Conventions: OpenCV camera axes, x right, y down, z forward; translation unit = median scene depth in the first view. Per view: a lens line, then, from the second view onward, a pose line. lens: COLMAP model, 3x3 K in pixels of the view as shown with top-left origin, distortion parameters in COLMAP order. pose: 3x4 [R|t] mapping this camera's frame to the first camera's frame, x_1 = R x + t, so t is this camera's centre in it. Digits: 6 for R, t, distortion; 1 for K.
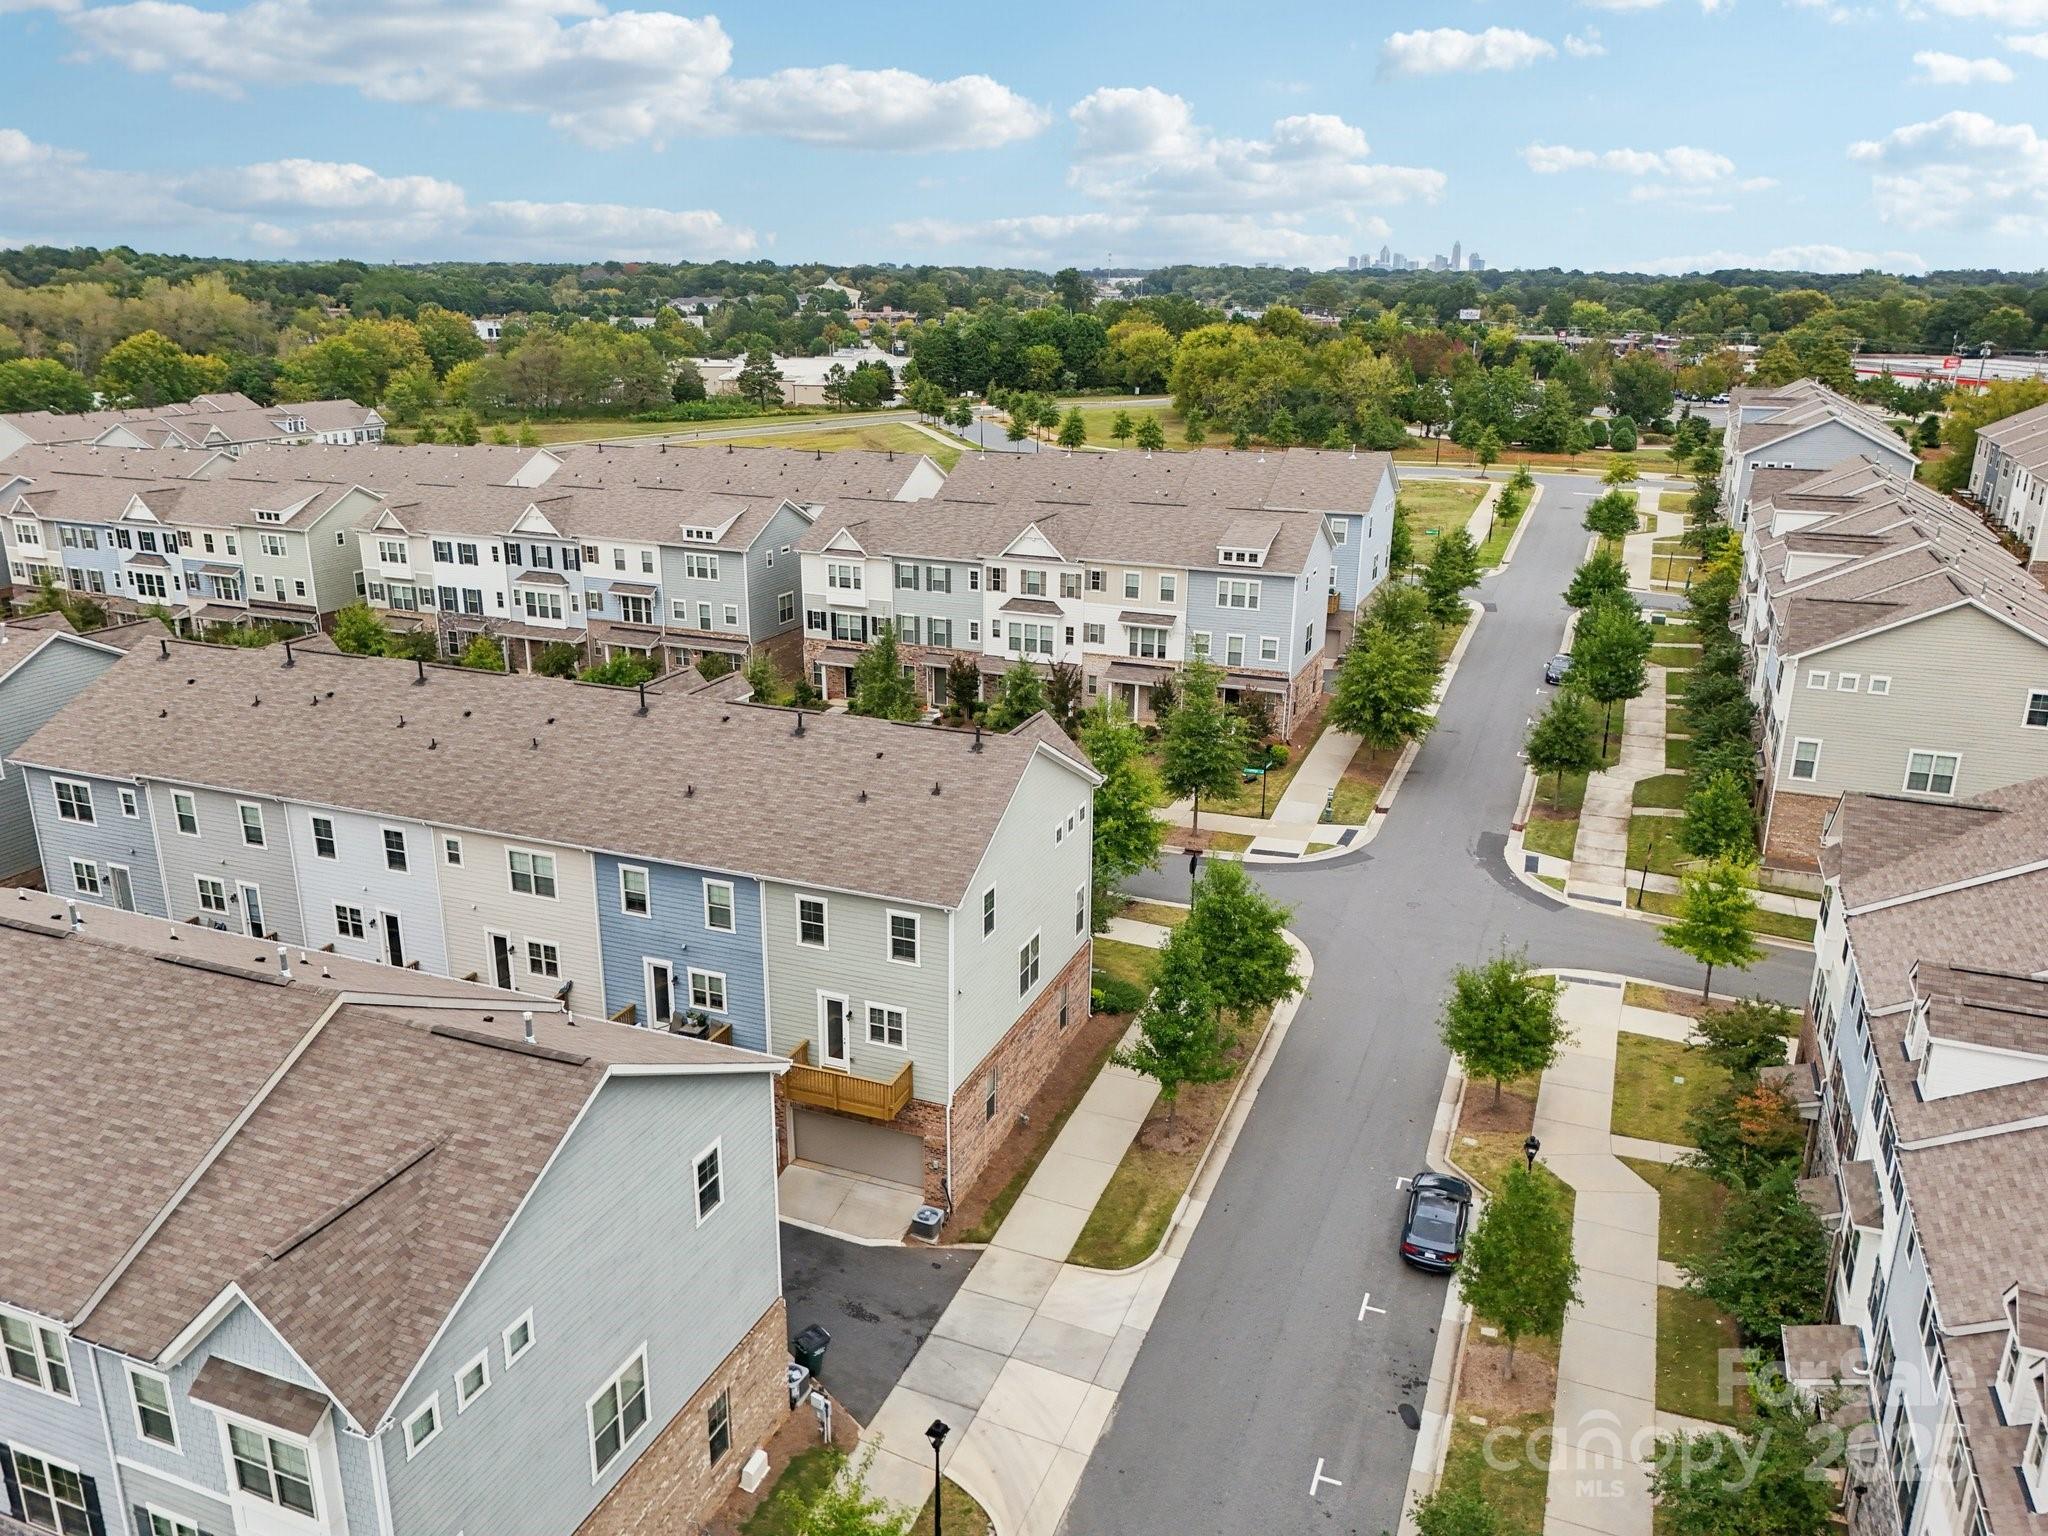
lens RADIAL K [[1515.6, 0, 1026.7], [0, 1515.6, 776.3], [0, 0, 1]] dist [0.055288, -0.064921]
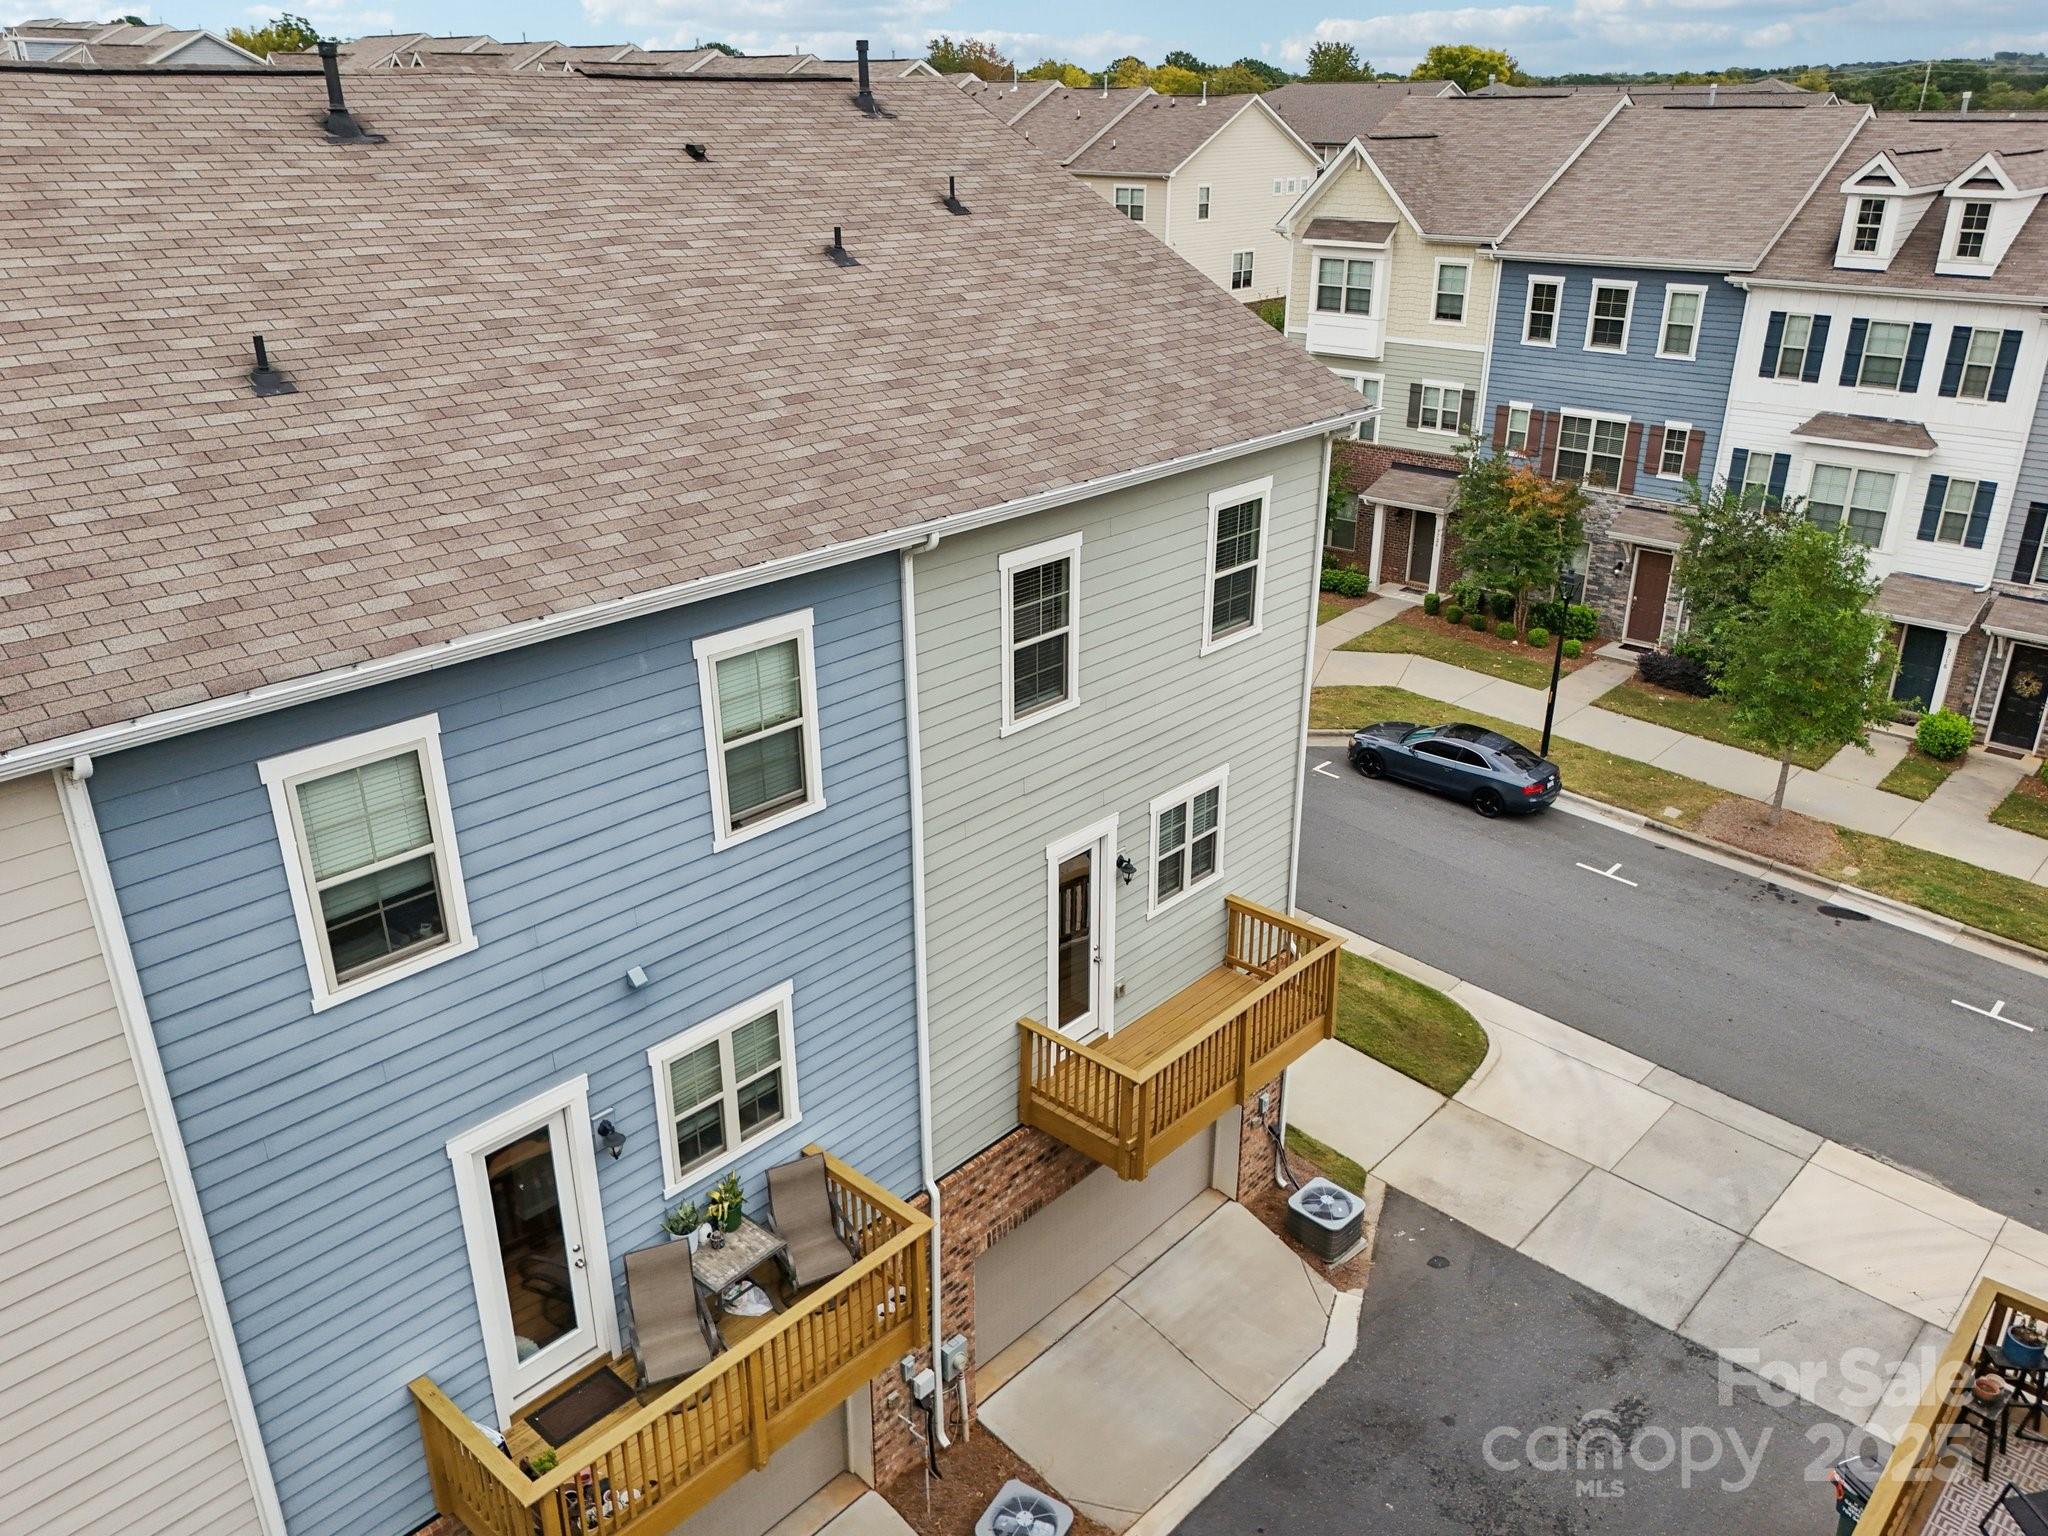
lens RADIAL K [[1515.6, 0, 1035.4], [0, 1515.6, 771.3], [0, 0, 1]] dist [0.055288, -0.064921]
pose [[0.372457, -0.386145, 0.843900, -0.374661], [0.299288, 0.910721, 0.284629, 0.031411], [-0.878466, 0.146558, 0.454773, 0.793793]]
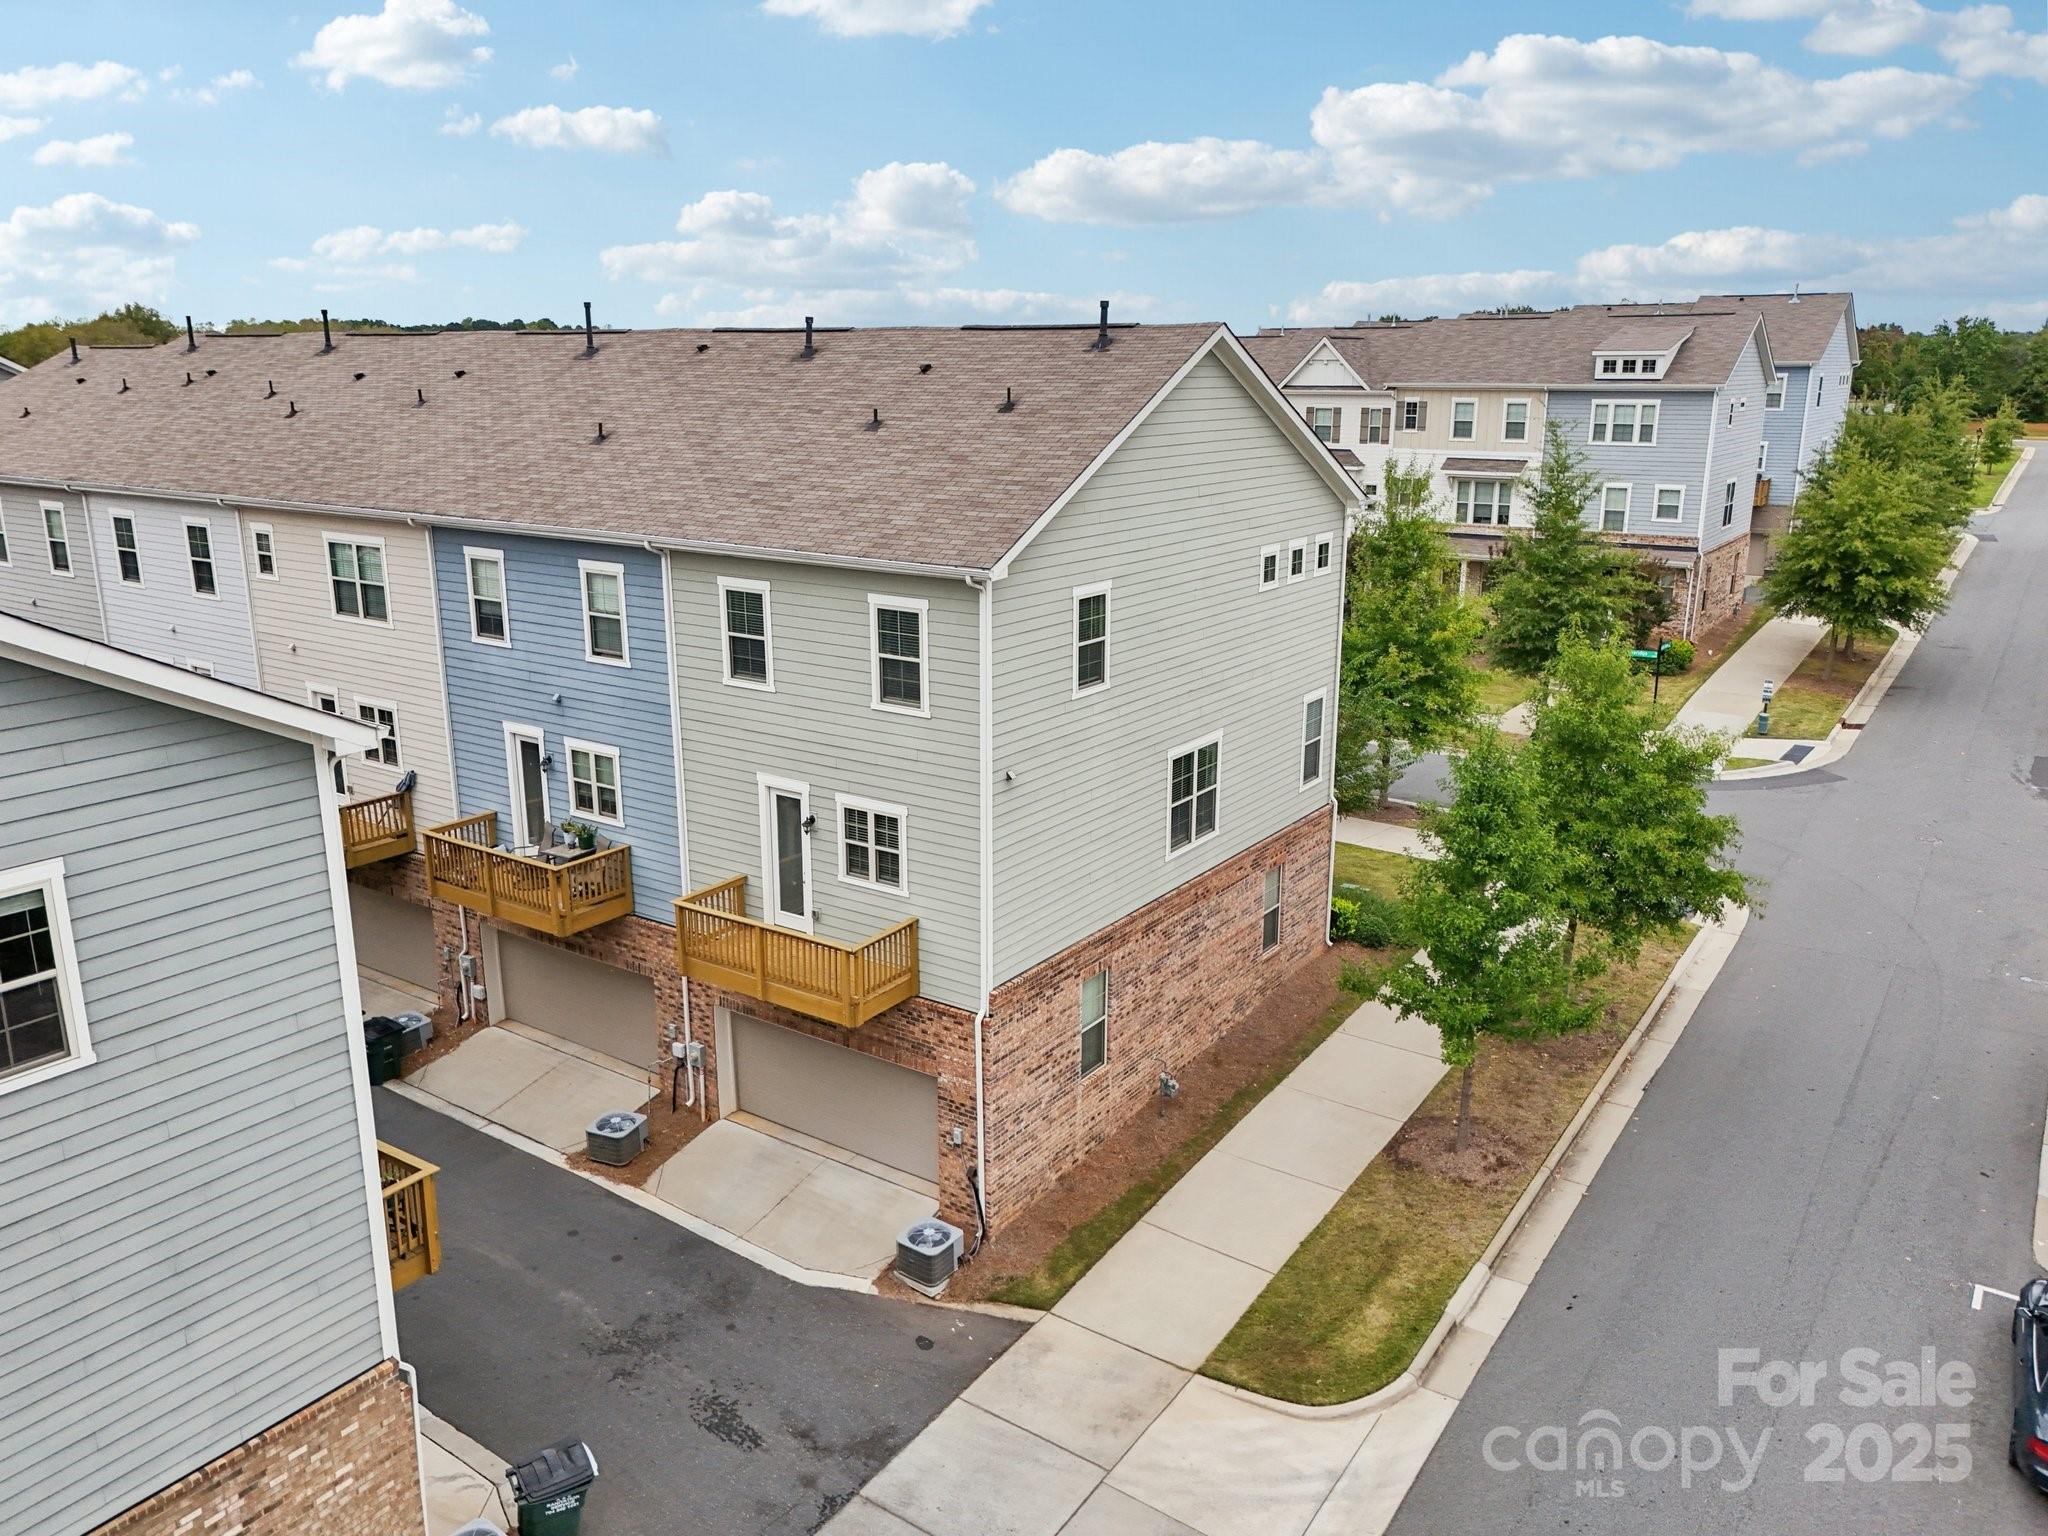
lens RADIAL K [[1515.6, 0, 1021.7], [0, 1515.6, 752.9], [0, 0, 1]] dist [0.055288, -0.064921]
pose [[0.973475, 0.046899, -0.223936, 0.061916], [-0.061673, 0.996325, -0.059441, 0.147652], [0.220325, 0.071675, 0.972790, 0.476168]]
